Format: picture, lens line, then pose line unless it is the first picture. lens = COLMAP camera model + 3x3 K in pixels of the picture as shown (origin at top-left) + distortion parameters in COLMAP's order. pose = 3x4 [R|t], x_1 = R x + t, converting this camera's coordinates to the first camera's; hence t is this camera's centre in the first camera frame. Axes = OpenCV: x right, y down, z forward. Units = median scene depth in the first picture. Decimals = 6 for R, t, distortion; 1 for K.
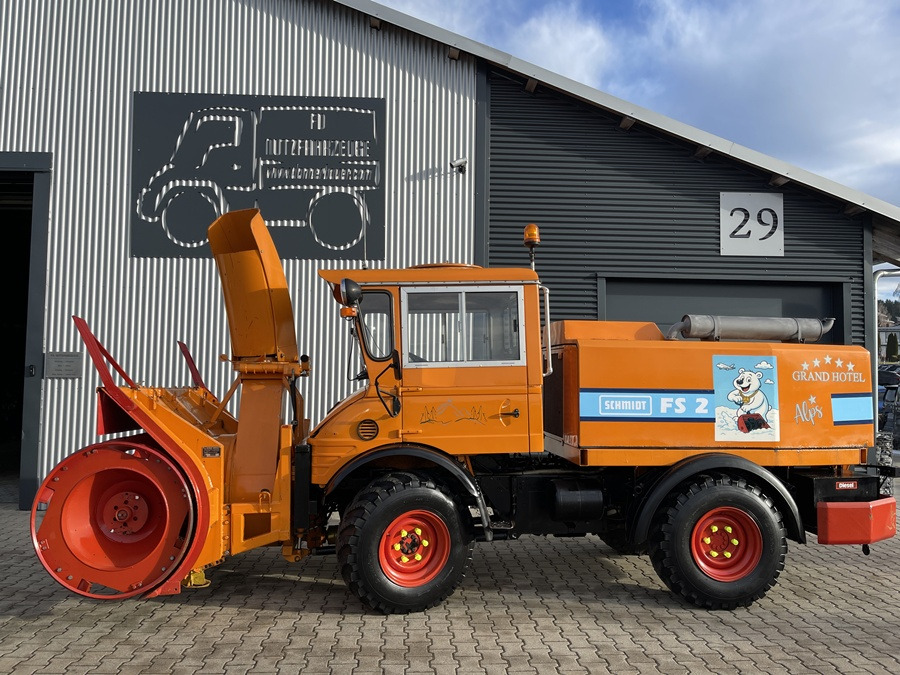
lens RADIAL K [[606.9, 0, 452.7], [0, 606.9, 331.3], [0, 0, 1]] dist [0.055194, -0.091652]
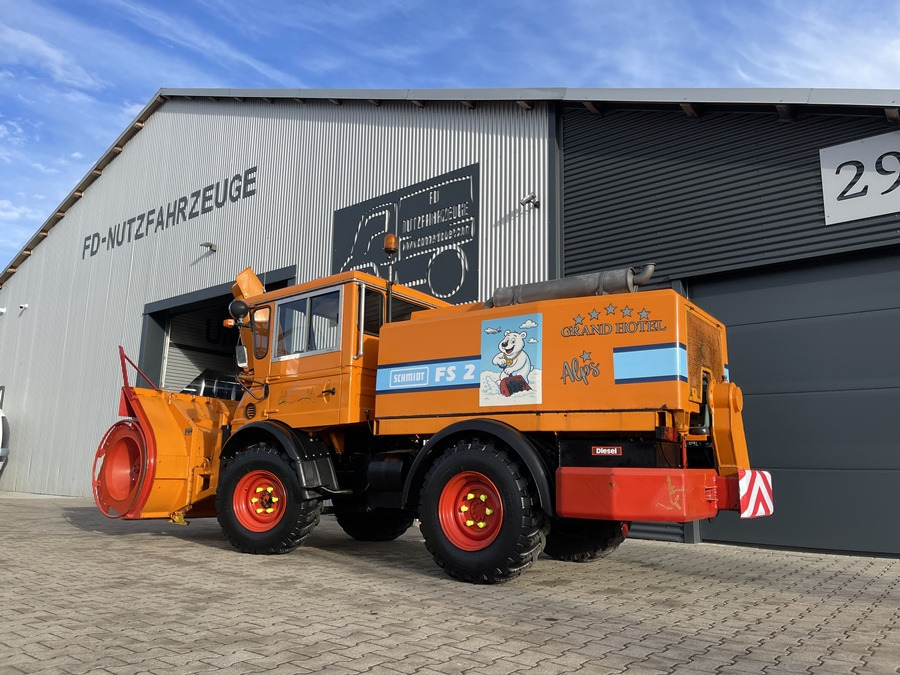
lens RADIAL K [[623.8, 0, 509.6], [0, 623.8, 340.2], [0, 0, 1]] dist [0.093821, -0.163318]
pose [[0.794028, -0.124246, -0.595048, 0.612114], [0.046811, 0.988480, -0.143930, 0.125747], [0.606075, 0.086429, 0.790697, 0.131511]]
